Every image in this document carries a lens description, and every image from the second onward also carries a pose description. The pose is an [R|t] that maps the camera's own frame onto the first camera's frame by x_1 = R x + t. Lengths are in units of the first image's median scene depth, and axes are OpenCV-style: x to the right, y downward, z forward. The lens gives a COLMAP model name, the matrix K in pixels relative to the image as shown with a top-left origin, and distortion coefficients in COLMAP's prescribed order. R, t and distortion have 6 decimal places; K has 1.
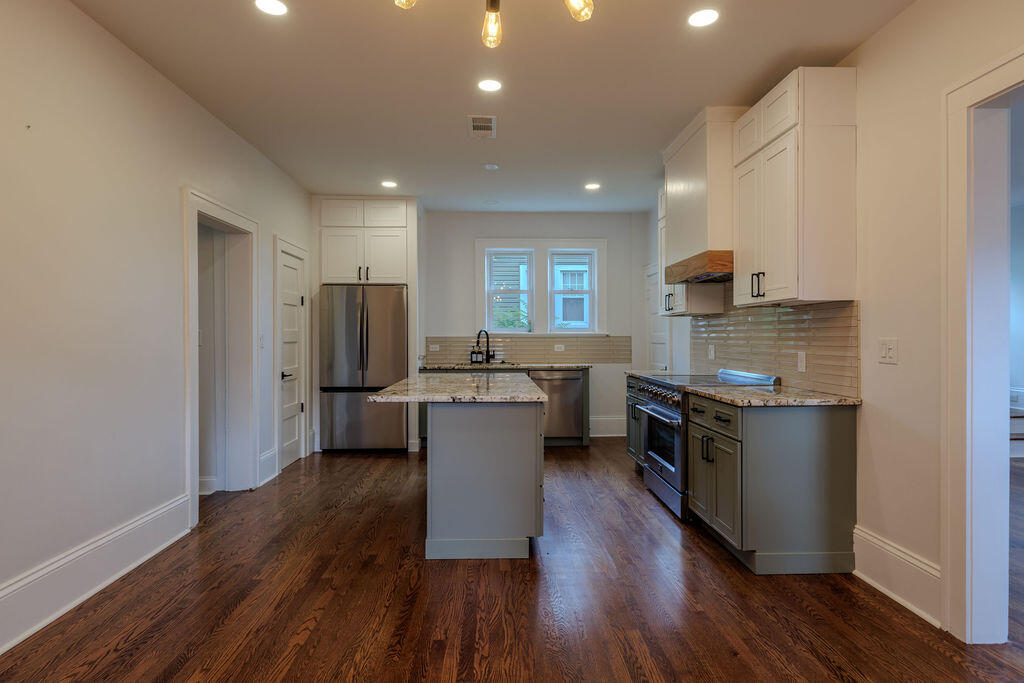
lens RADIAL K [[562.7, 0, 512.0], [0, 562.7, 341.5], [0, 0, 1]] dist [0.004994, 0.000605]
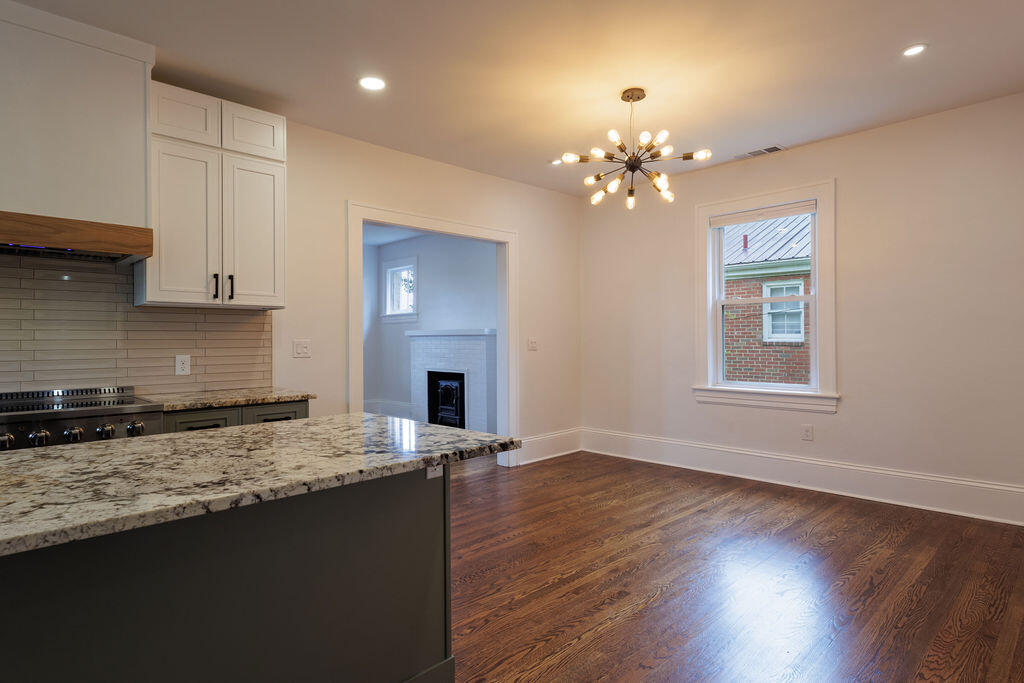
lens RADIAL K [[548.6, 0, 514.2], [0, 548.6, 340.5], [0, 0, 1]] dist [0.004382, -0.000187]
pose [[-0.671549, 0.003009, 0.740954, -0.426991], [0.012638, 0.999893, 0.007394, -0.004683], [-0.740852, 0.014329, -0.671515, 0.882755]]
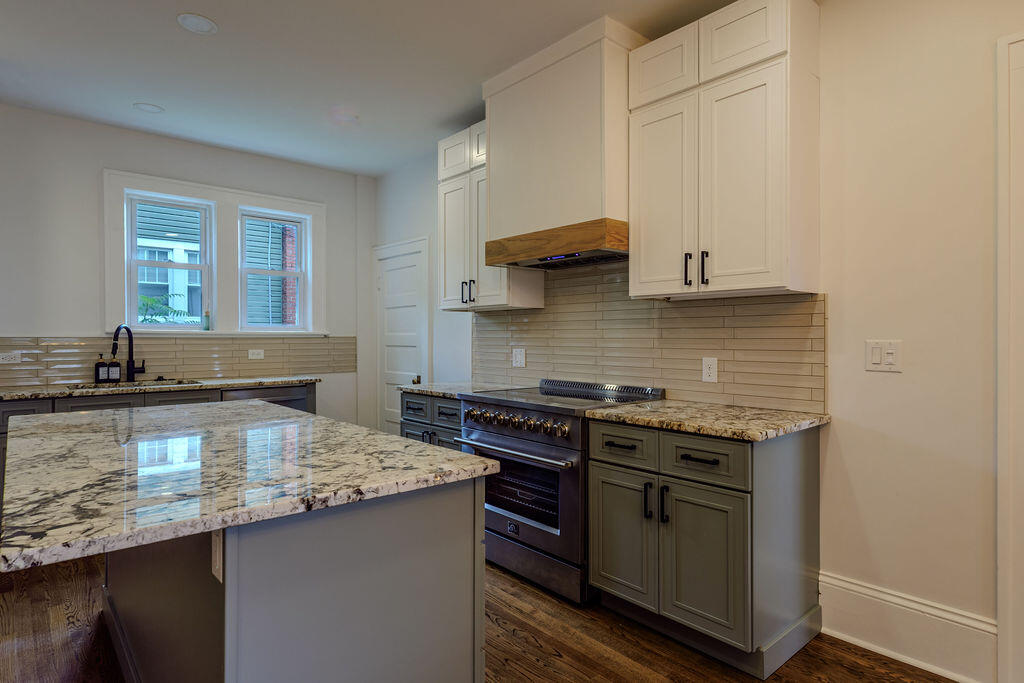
lens RADIAL K [[562.7, 0, 512.0], [0, 562.7, 341.5], [0, 0, 1]] dist [0.004994, 0.000605]
pose [[0.776318, -0.002508, 0.630337, -0.151772], [0.003334, 0.999994, -0.000128, -0.003537], [-0.630333, 0.002201, 0.776322, 0.403446]]
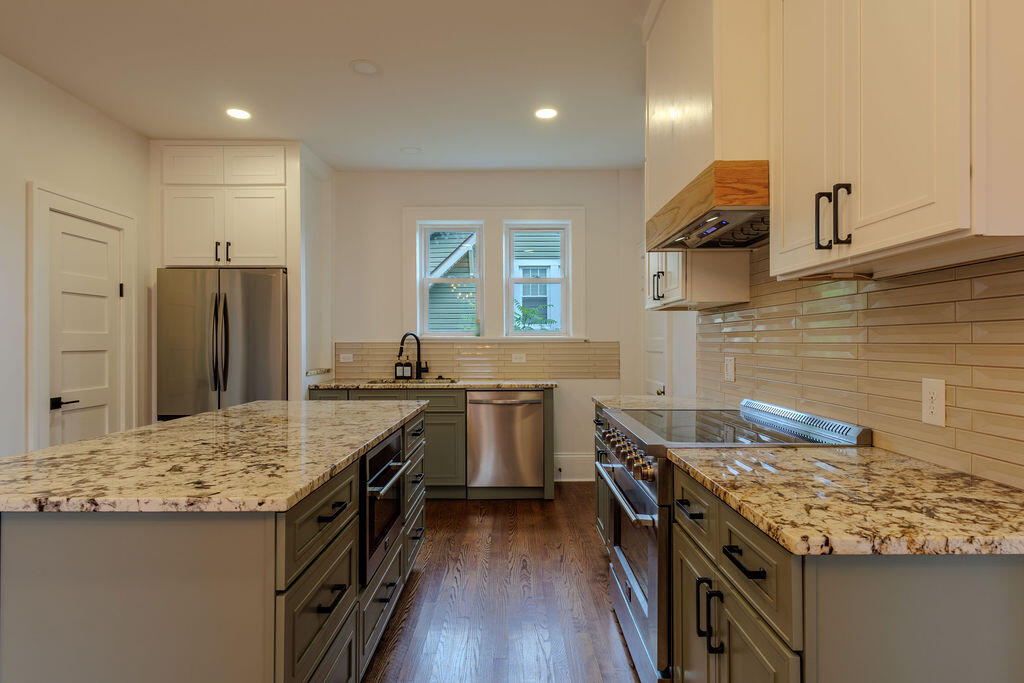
lens RADIAL K [[562.7, 0, 512.0], [0, 562.7, 341.5], [0, 0, 1]] dist [0.004994, 0.000605]
pose [[0.999112, -0.000645, -0.042119, 0.153390], [0.000246, 0.999955, -0.009486, -0.004086], [0.042123, 0.009468, 0.999068, 0.403944]]
